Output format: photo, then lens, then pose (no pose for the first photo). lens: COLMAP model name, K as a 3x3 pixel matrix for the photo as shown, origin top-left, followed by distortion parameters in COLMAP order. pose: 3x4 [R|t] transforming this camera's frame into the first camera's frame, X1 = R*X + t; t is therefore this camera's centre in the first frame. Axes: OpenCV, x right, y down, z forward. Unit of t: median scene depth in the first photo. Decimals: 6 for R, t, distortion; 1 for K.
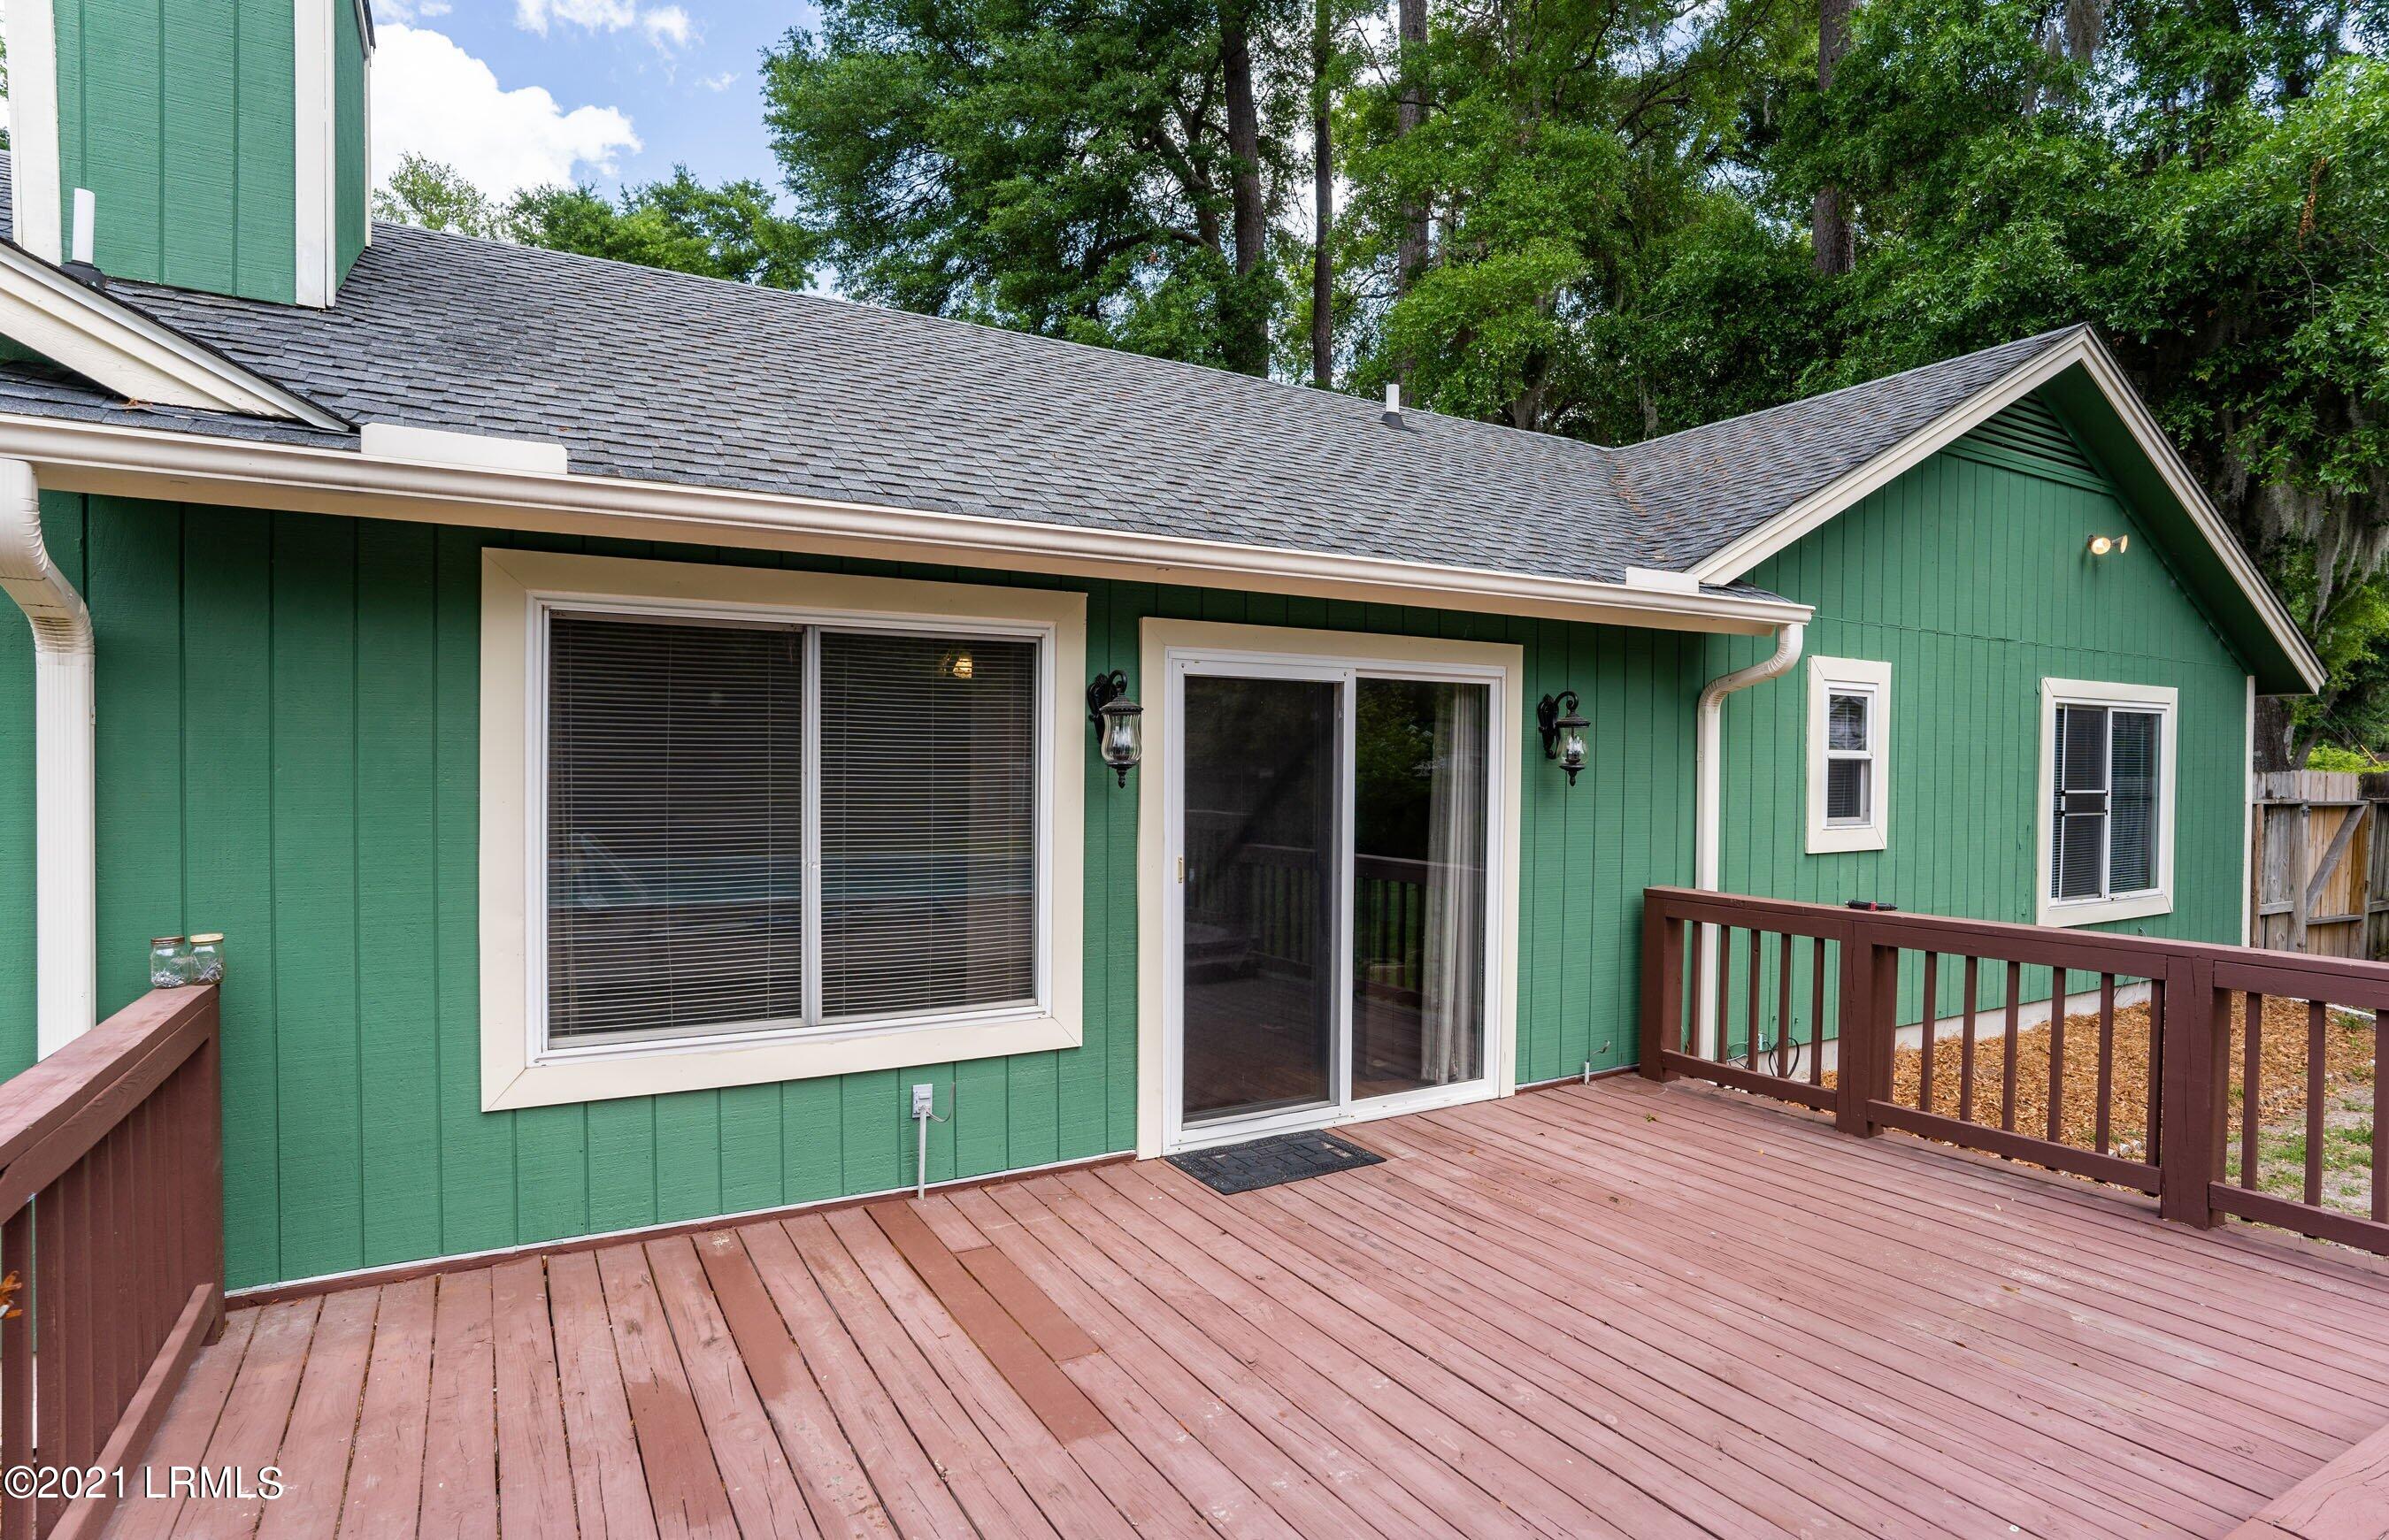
lens RADIAL K [[1246.5, 0, 1194.5], [0, 1246.5, 770.0], [0, 0, 1]] dist [-0.044949, 0.000196]
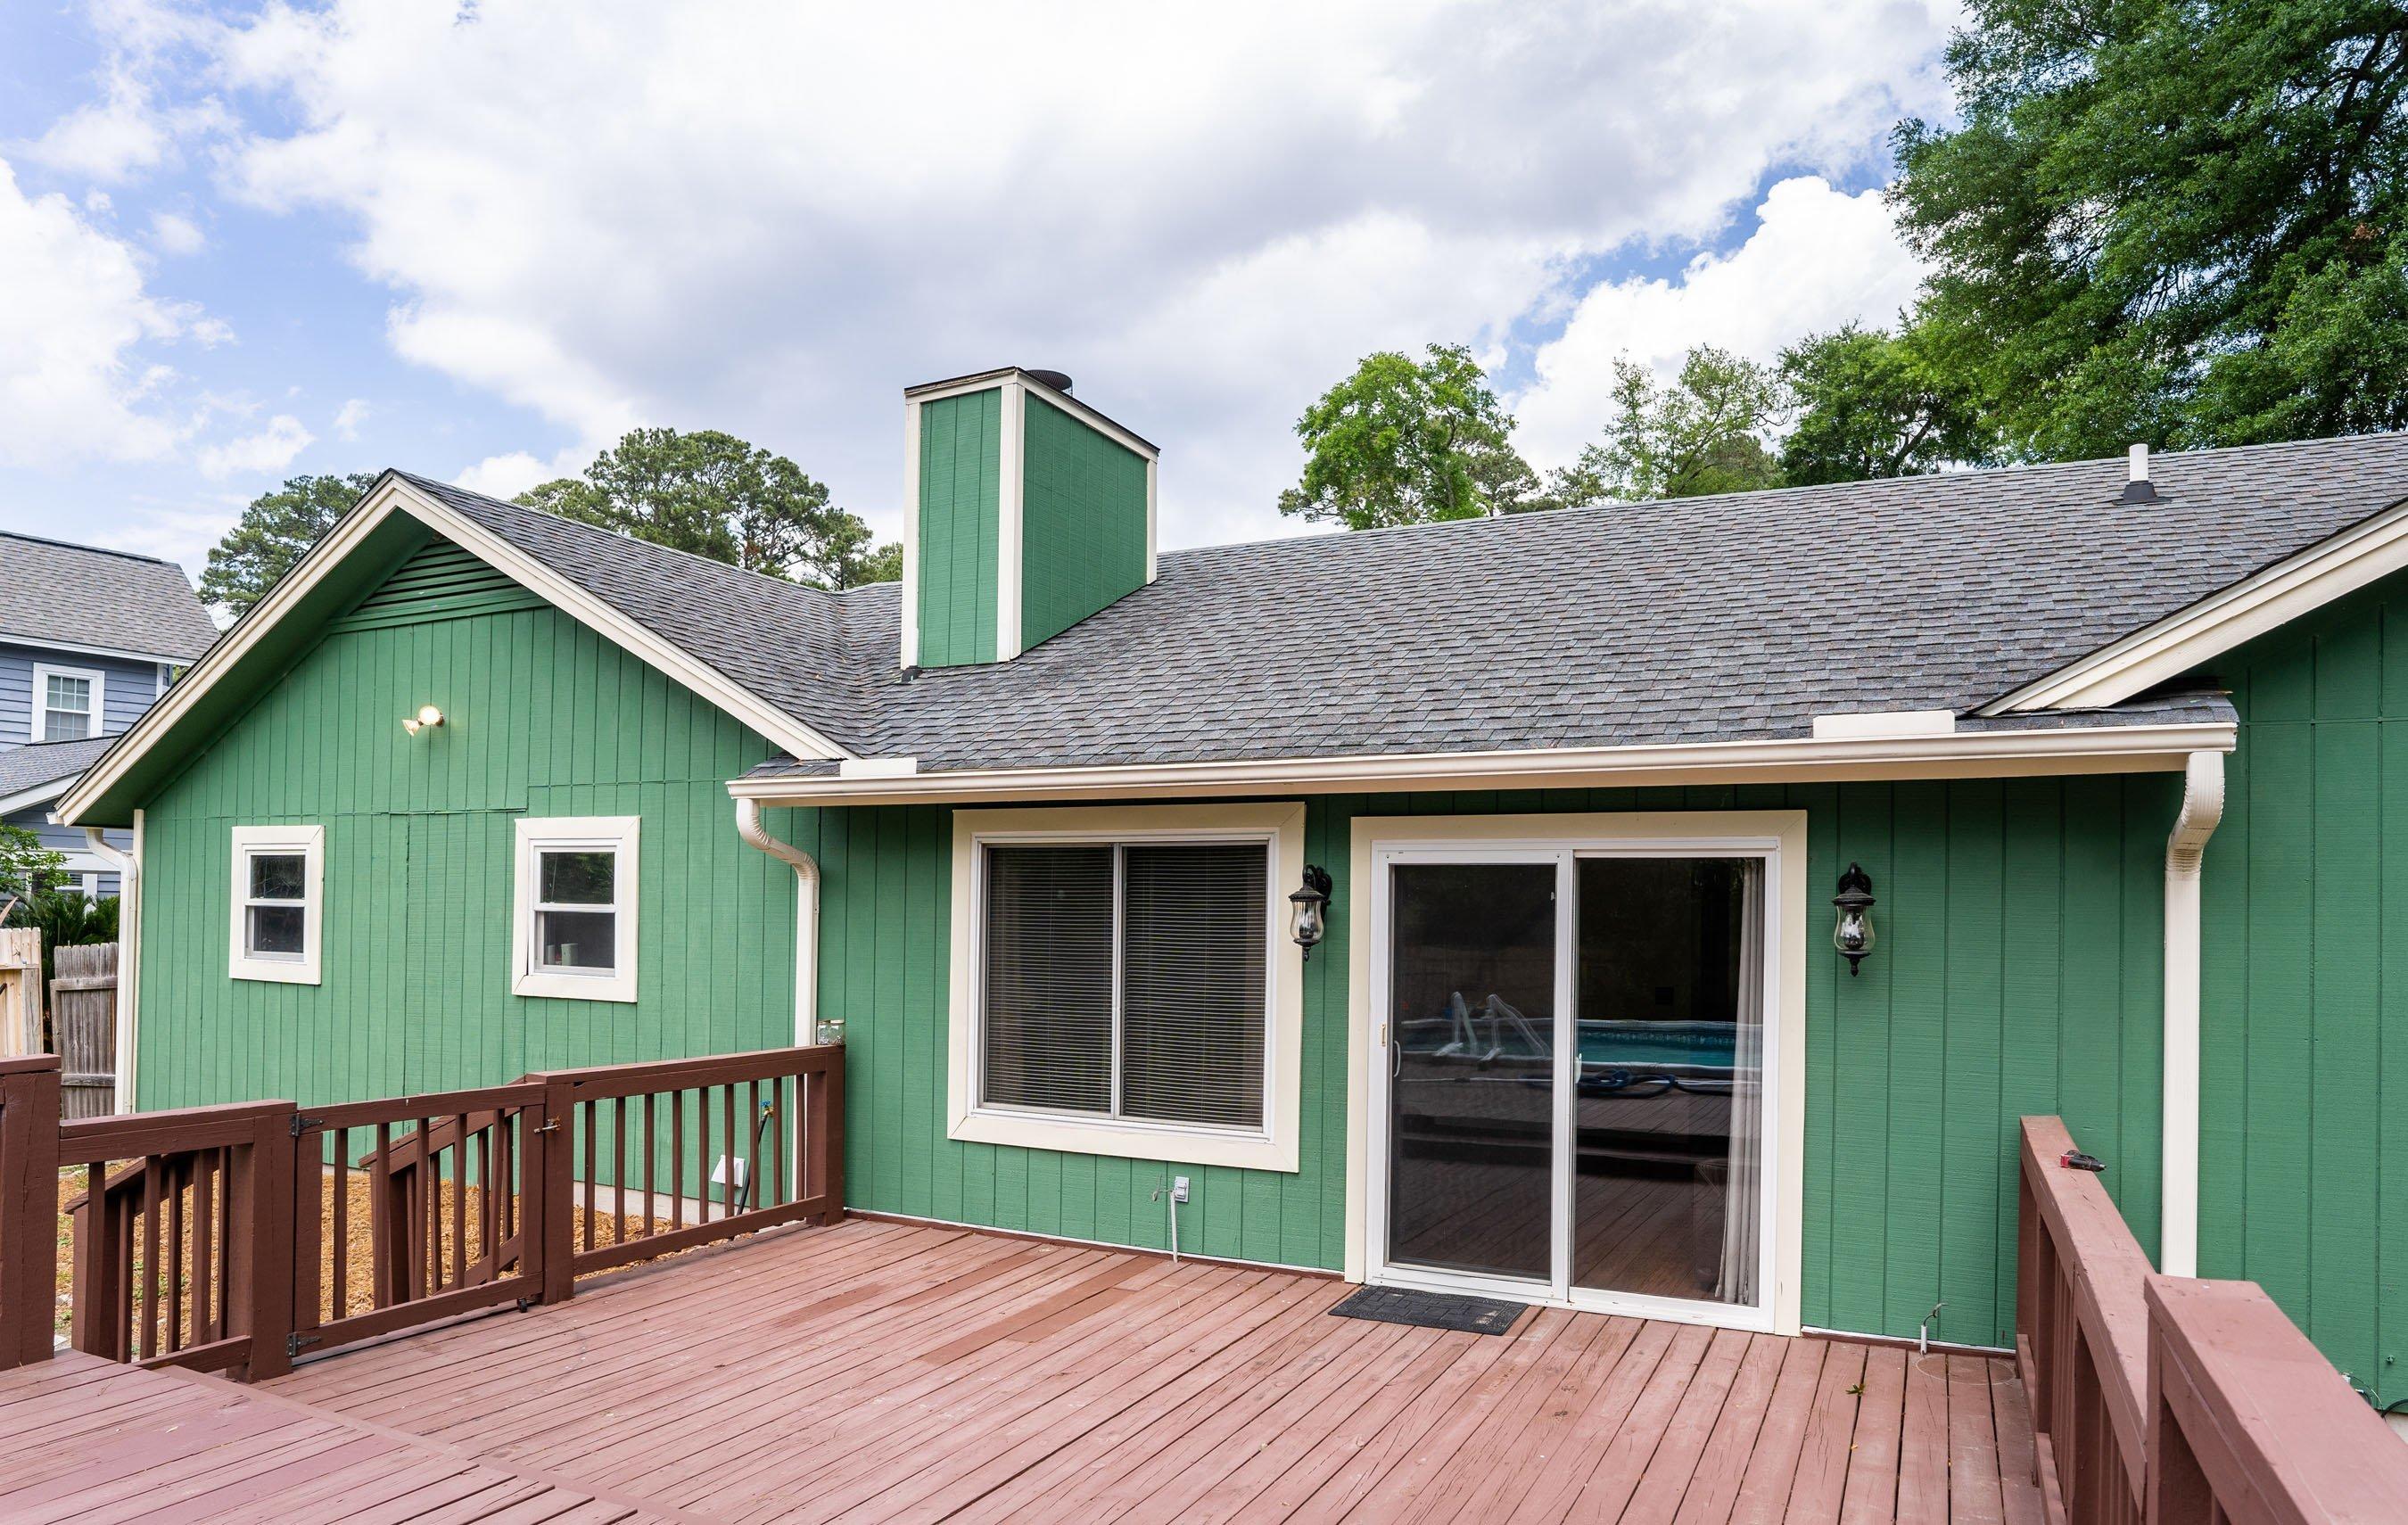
lens RADIAL K [[1426.8, 0, 1345.9], [0, 1426.8, 889.1], [0, 0, 1]] dist [-0.044667, 0.041511]
pose [[0.594382, -0.011461, -0.804101, 1.050207], [-0.011752, 0.999668, -0.022935, -0.024006], [0.804097, 0.023082, 0.594050, 0.200625]]
